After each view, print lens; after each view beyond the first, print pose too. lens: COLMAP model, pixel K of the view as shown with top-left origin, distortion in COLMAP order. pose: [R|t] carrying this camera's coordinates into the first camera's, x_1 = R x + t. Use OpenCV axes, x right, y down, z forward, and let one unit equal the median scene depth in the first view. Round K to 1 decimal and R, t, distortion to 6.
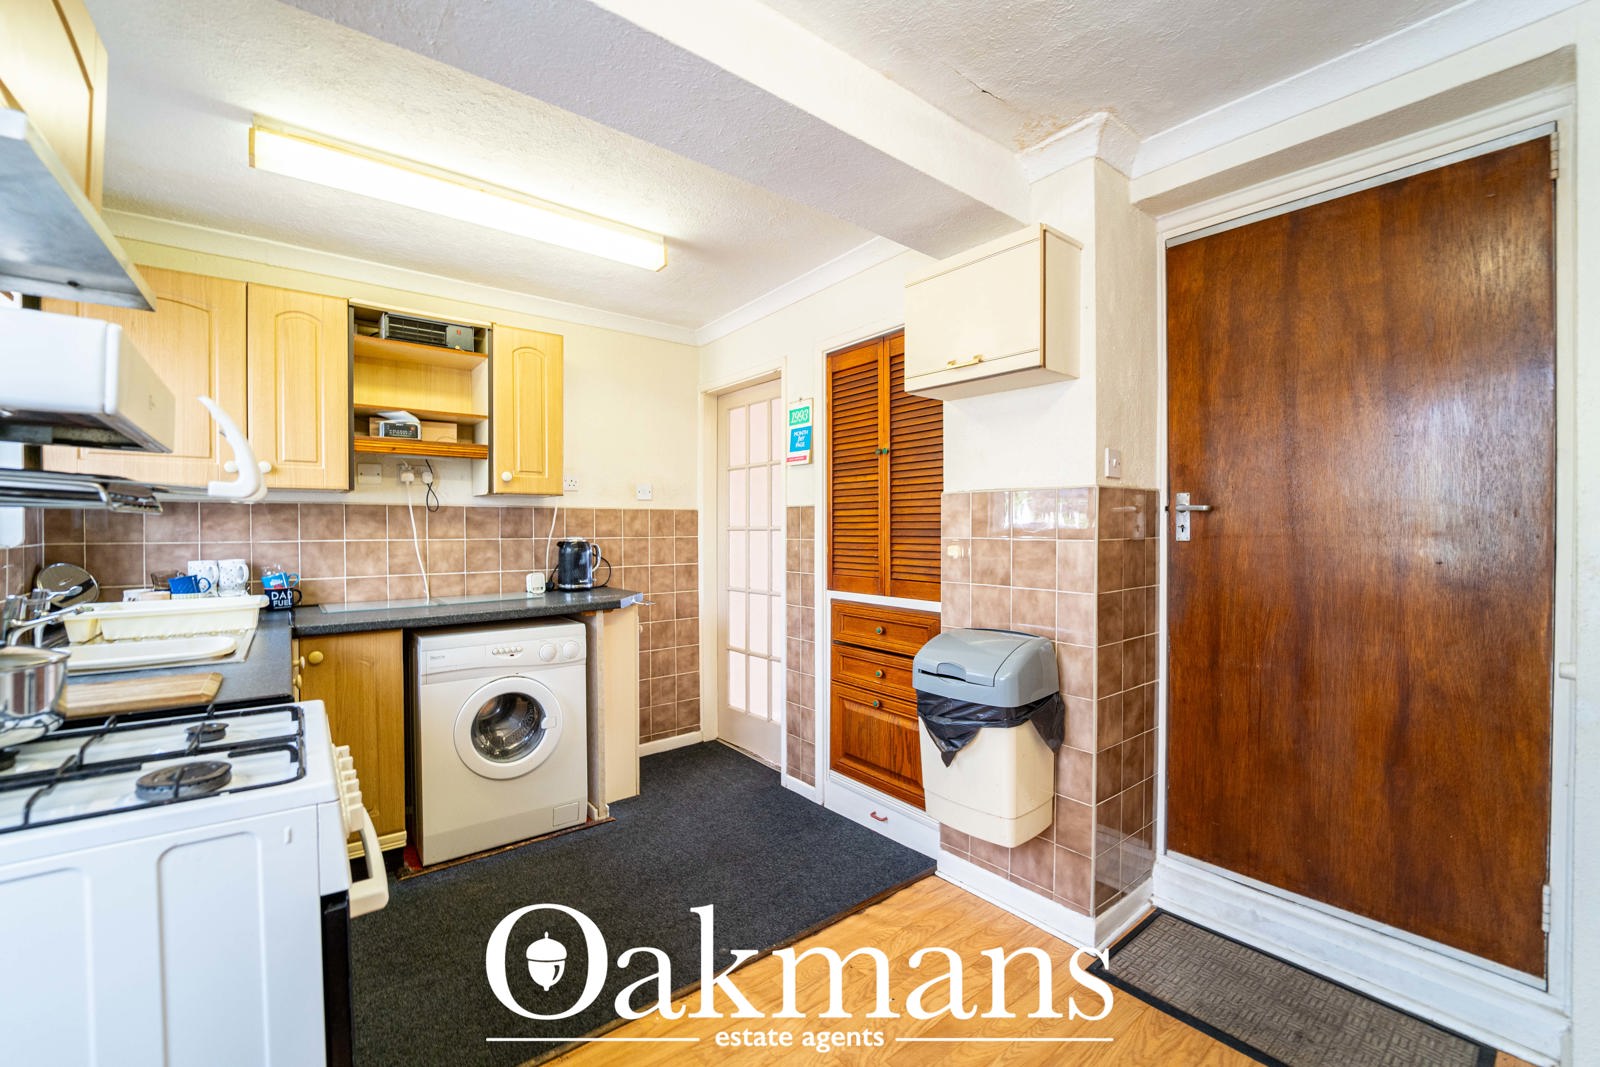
lens RADIAL K [[654.3, 0, 797.0], [0, 654.3, 533.5], [0, 0, 1]] dist [-0.019115, -0.000389]
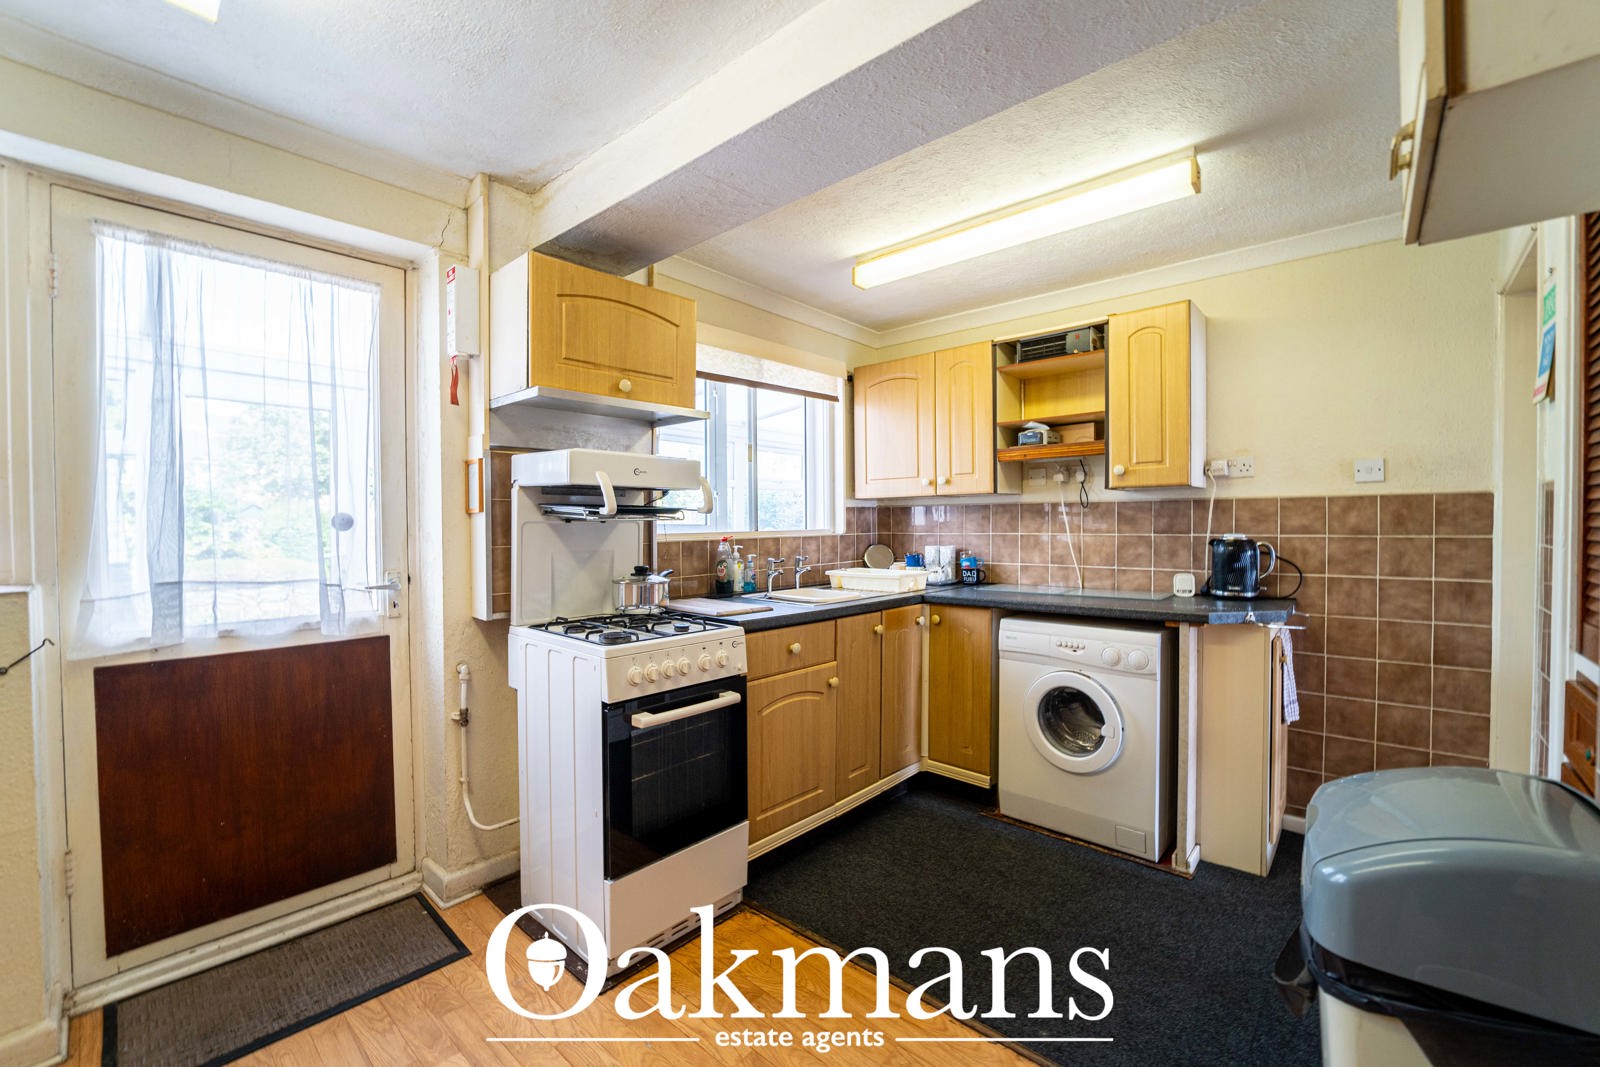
lens RADIAL K [[654.3, 0, 796.6], [0, 654.3, 532.0], [0, 0, 1]] dist [-0.019115, -0.000389]
pose [[0.166328, 0.014799, -0.985959, 0.429187], [-0.002726, 0.999890, 0.014548, -0.008405], [0.986067, 0.000268, 0.166350, 0.369646]]
